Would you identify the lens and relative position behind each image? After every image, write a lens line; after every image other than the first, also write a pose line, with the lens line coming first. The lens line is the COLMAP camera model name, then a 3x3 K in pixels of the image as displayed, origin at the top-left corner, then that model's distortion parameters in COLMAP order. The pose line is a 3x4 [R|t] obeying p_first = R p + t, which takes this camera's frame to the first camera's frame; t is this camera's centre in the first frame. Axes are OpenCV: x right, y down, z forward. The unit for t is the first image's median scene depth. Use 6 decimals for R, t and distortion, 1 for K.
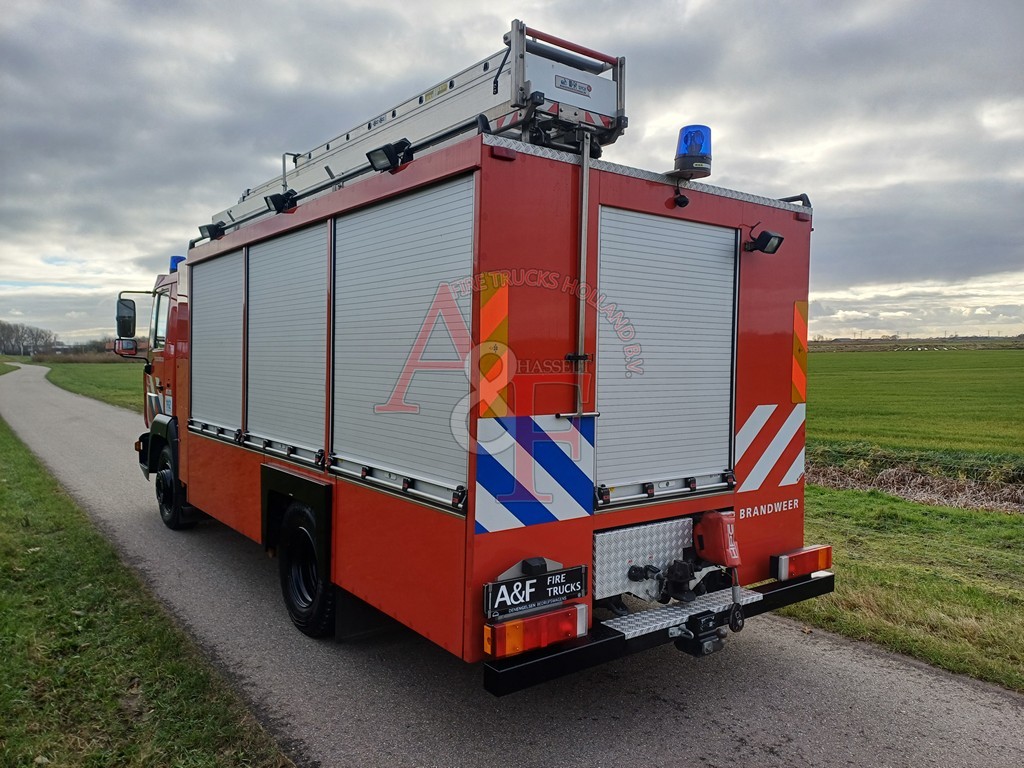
lens RADIAL K [[749.3, 0, 508.9], [0, 749.3, 402.6], [0, 0, 1]] dist [0.083997, -0.065430]
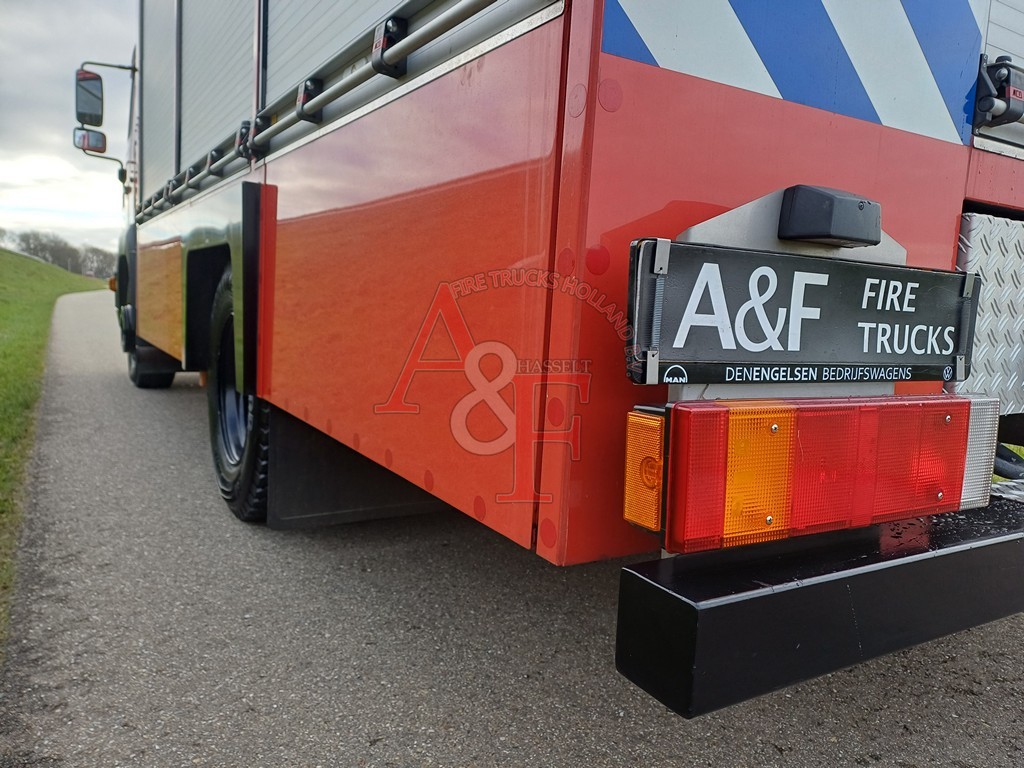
lens RADIAL K [[749.3, 0, 515.1], [0, 749.3, 391.2], [0, 0, 1]] dist [0.083997, -0.065430]
pose [[0.994255, 0.042672, -0.098161, -0.038920], [-0.037065, 0.997613, 0.058260, 0.238037], [0.100413, -0.054287, 0.993464, 0.657808]]
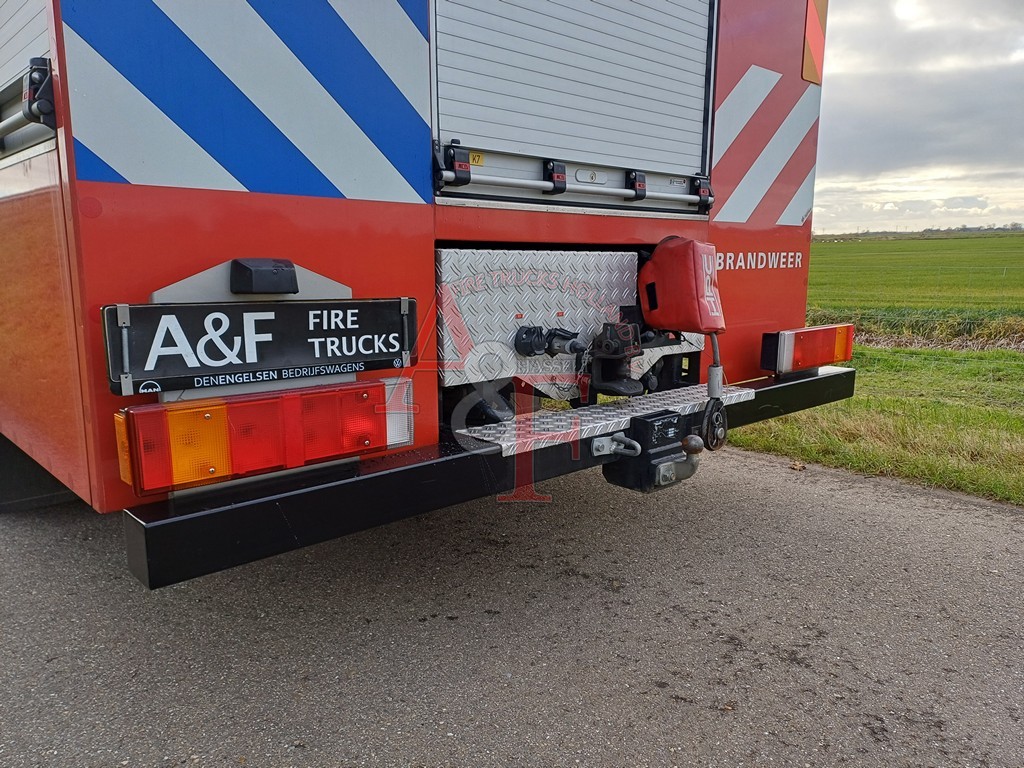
lens RADIAL K [[749.3, 0, 509.0], [0, 749.3, 408.8], [0, 0, 1]] dist [0.083997, -0.065430]
pose [[0.995328, -0.032455, 0.090933, 0.112072], [0.019535, 0.990026, 0.139523, 0.209587], [-0.094555, -0.137095, 0.986035, 0.520353]]
